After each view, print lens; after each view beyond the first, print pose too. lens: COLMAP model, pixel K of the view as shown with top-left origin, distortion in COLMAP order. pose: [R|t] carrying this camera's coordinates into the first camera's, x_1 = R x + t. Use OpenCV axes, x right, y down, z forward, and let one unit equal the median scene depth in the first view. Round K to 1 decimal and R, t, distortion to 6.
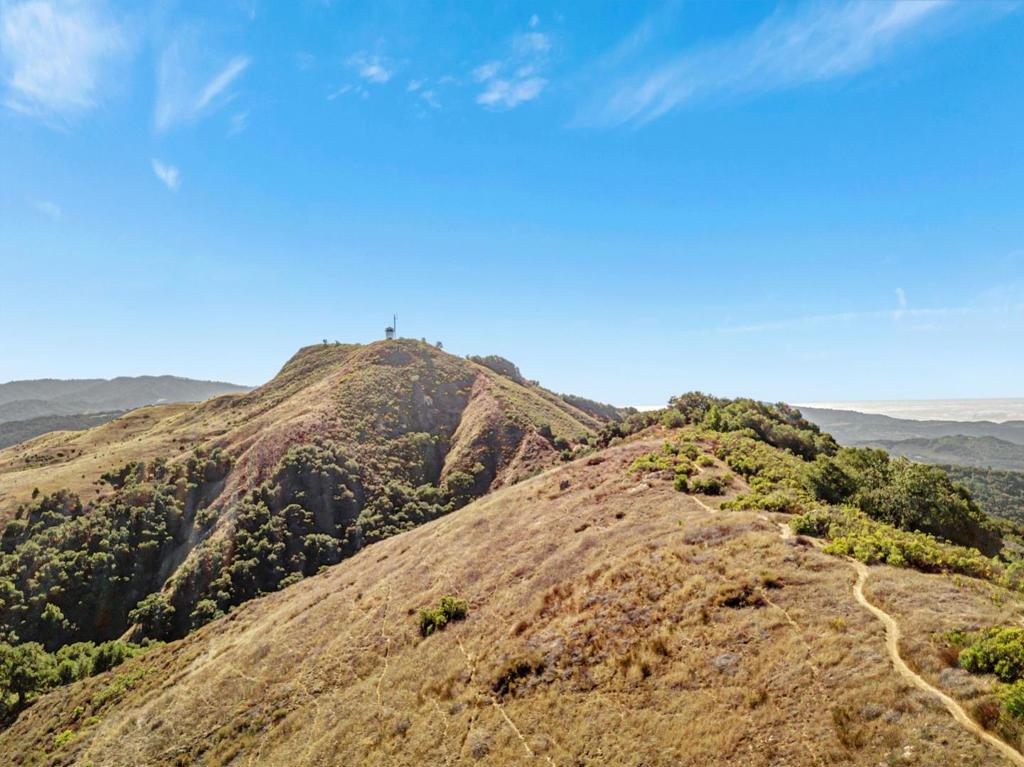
lens RADIAL K [[781.0, 0, 507.4], [0, 781.0, 381.9], [0, 0, 1]] dist [0.029218, -0.004256]
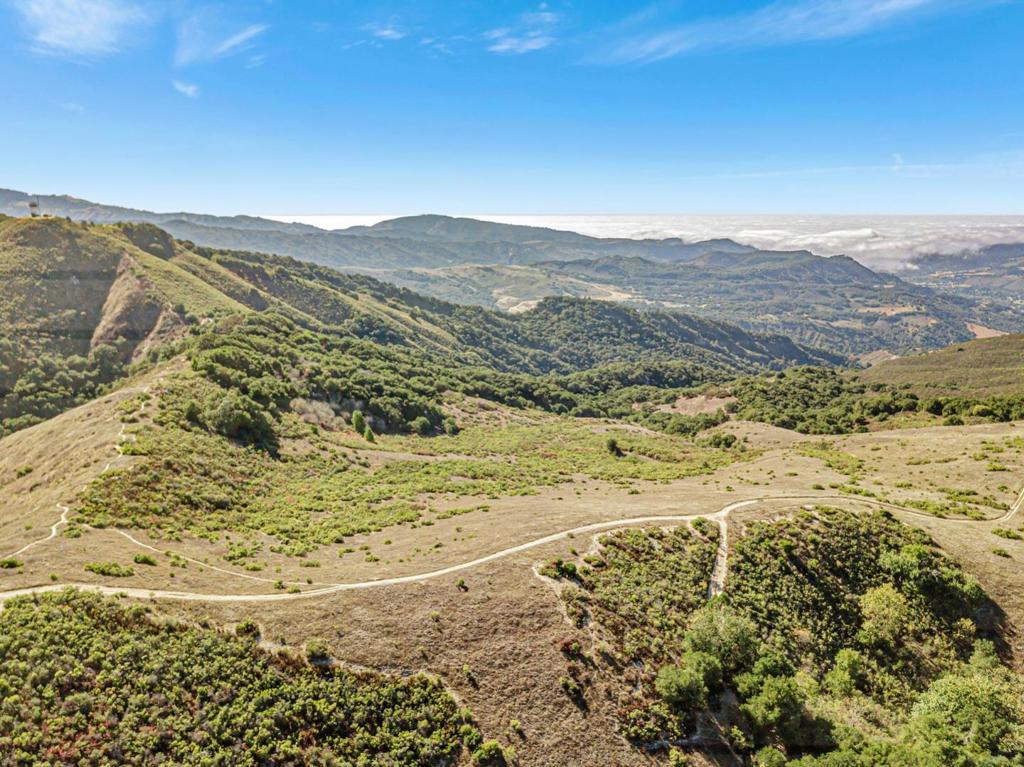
lens RADIAL K [[781.0, 0, 507.4], [0, 781.0, 381.9], [0, 0, 1]] dist [0.029218, -0.004256]
pose [[0.937761, -0.054253, 0.343017, 0.111408], [-0.028226, 0.972547, 0.230989, -0.139921], [-0.346132, -0.226295, 0.910485, -0.413448]]
